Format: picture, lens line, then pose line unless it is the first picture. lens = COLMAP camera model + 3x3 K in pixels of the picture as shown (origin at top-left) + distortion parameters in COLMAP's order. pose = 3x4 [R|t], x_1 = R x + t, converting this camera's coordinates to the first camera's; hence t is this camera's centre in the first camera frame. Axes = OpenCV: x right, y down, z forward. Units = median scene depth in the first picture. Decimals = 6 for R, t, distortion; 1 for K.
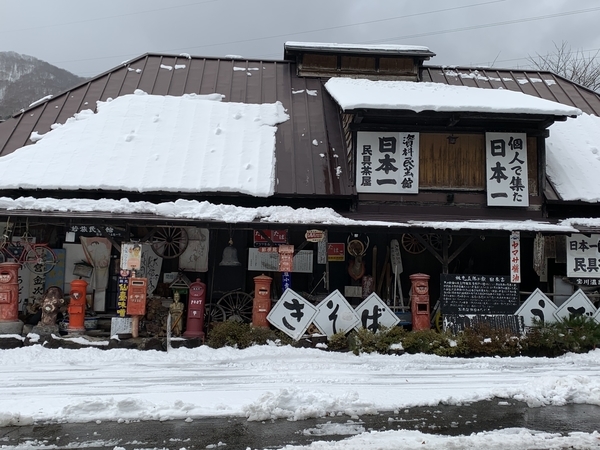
lens RADIAL K [[612.7, 0, 300.0], [0, 612.7, 227.2], [0, 0, 1]] dist [-0.002074, 0.000000]
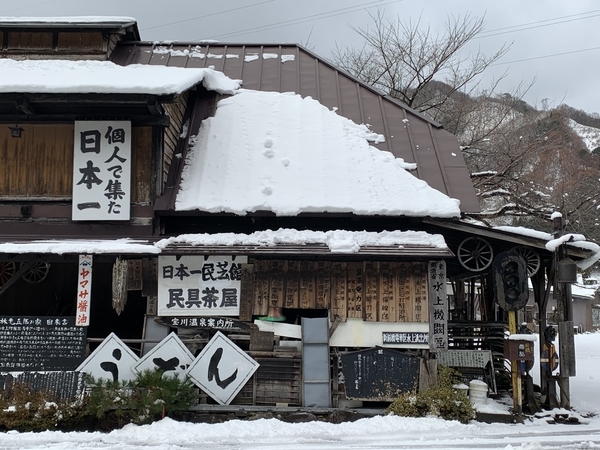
lens RADIAL K [[713.3, 0, 300.0], [0, 713.3, 223.2], [0, 0, 1]] dist [0.019196, 0.000000]
pose [[0.999457, -0.025401, -0.020978, 0.621899], [0.024597, 0.998985, -0.037733, 0.007801], [0.021915, 0.037197, 0.999068, 0.155980]]
